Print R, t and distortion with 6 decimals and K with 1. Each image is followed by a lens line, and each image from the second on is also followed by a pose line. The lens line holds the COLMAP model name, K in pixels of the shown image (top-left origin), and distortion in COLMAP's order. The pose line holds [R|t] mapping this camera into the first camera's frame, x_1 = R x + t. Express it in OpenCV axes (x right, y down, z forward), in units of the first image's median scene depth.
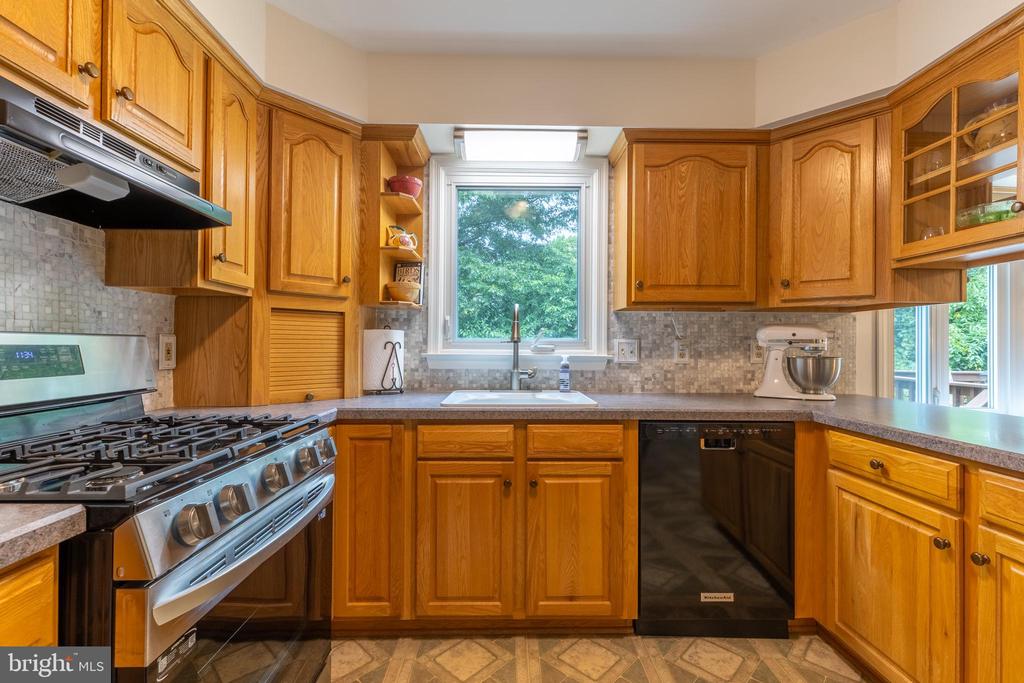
lens RADIAL K [[457.0, 0, 516.6], [0, 457.0, 341.6], [0, 0, 1]] dist [0.003362, 0.000040]
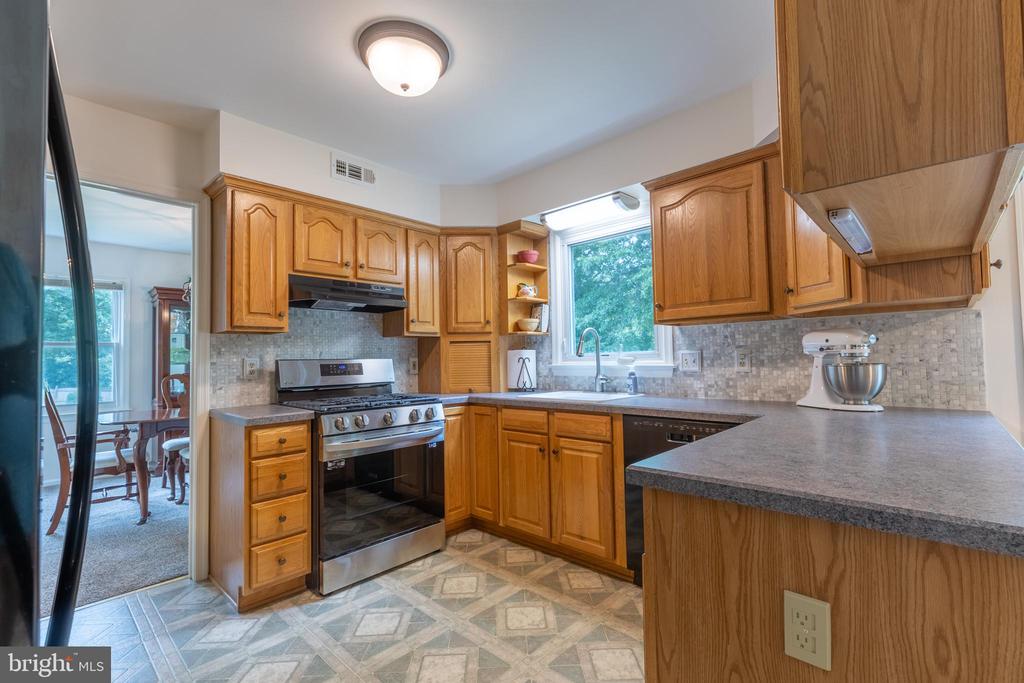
lens RADIAL K [[457.0, 0, 516.6], [0, 457.0, 341.6], [0, 0, 1]] dist [0.003362, 0.000040]
pose [[0.717546, -0.047030, -0.694921, 0.820040], [0.027693, 0.998855, -0.039005, 0.006087], [0.695960, 0.008743, 0.718027, -0.129903]]
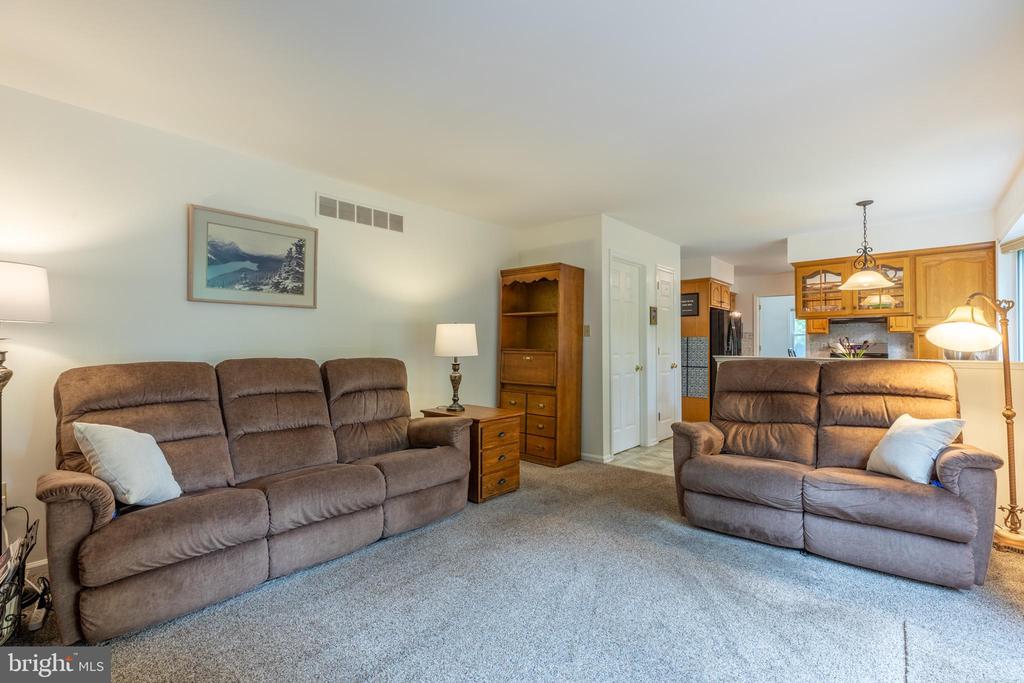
lens RADIAL K [[457.0, 0, 516.6], [0, 457.0, 341.6], [0, 0, 1]] dist [0.003362, 0.000040]
pose [[-0.669364, -0.010262, -0.742864, 3.862212], [0.003694, 0.999846, -0.017141, 0.028657], [0.742926, -0.014218, -0.669223, 0.915555]]
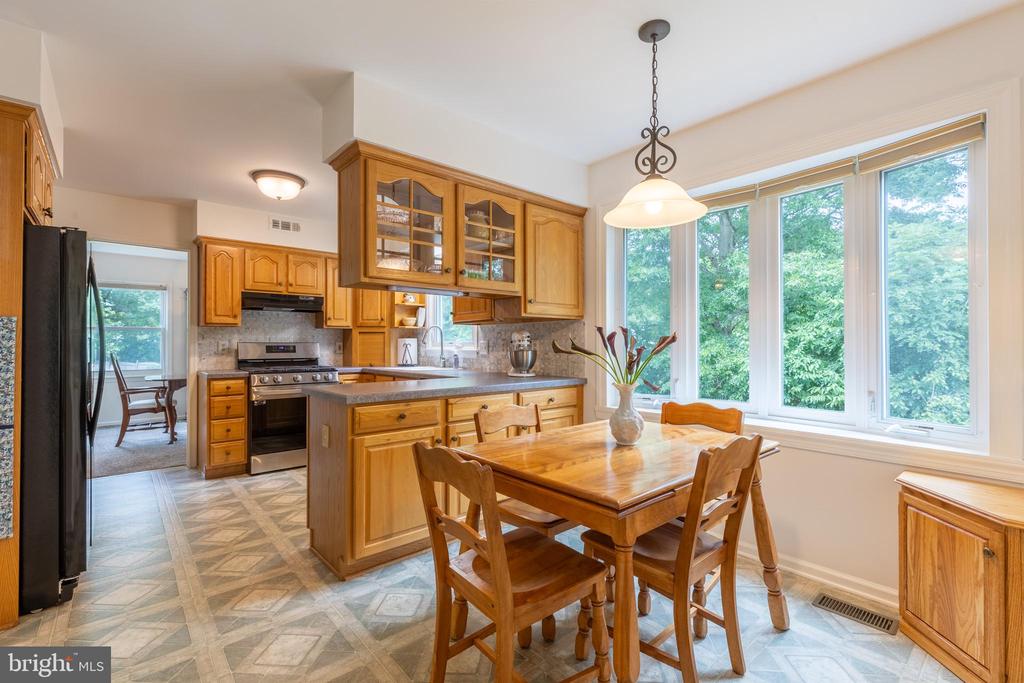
lens RADIAL K [[457.0, 0, 516.6], [0, 457.0, 341.6], [0, 0, 1]] dist [0.003362, 0.000040]
pose [[0.646197, -0.012630, -0.763066, 1.909127], [0.009950, 0.999917, -0.008124, 0.014790], [0.763106, -0.002342, 0.646269, -0.060956]]
